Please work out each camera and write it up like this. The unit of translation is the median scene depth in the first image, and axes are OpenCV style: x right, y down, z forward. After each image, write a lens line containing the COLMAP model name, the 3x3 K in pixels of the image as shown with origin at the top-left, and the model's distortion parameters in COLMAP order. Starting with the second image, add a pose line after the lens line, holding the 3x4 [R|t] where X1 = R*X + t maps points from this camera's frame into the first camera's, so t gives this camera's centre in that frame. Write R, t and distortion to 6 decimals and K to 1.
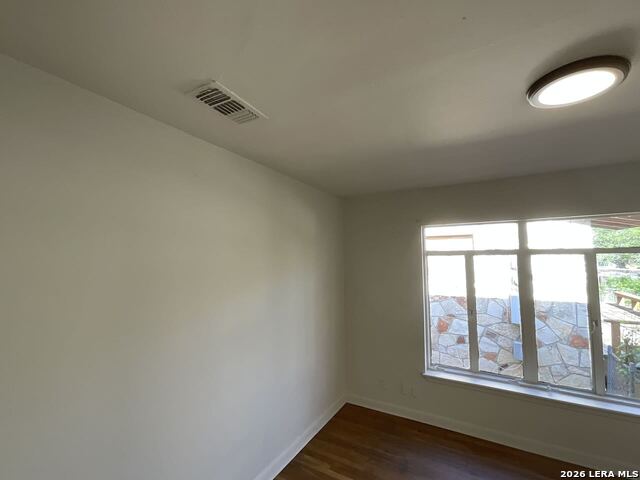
lens RADIAL K [[280.2, 0, 320.0], [0, 280.2, 240.0], [0, 0, 1]] dist [-0.004658, 0.005184]
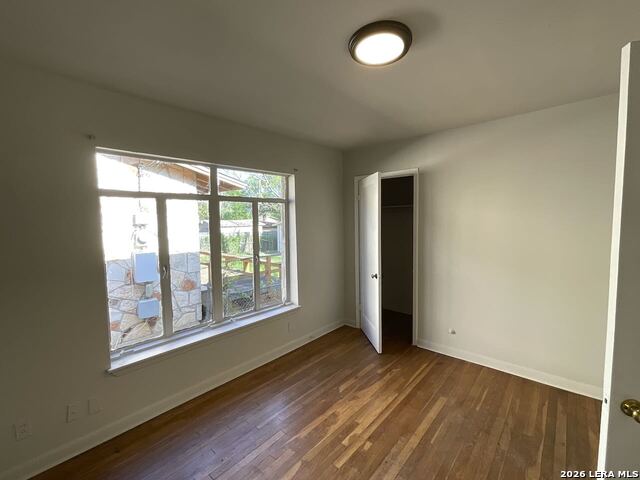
lens RADIAL K [[280.2, 0, 320.0], [0, 280.2, 240.0], [0, 0, 1]] dist [-0.004658, 0.005184]
pose [[0.207149, -0.066926, 0.976017, -0.160268], [-0.049299, 0.995676, 0.078737, 0.084794], [-0.977066, -0.064427, 0.202954, 0.376455]]
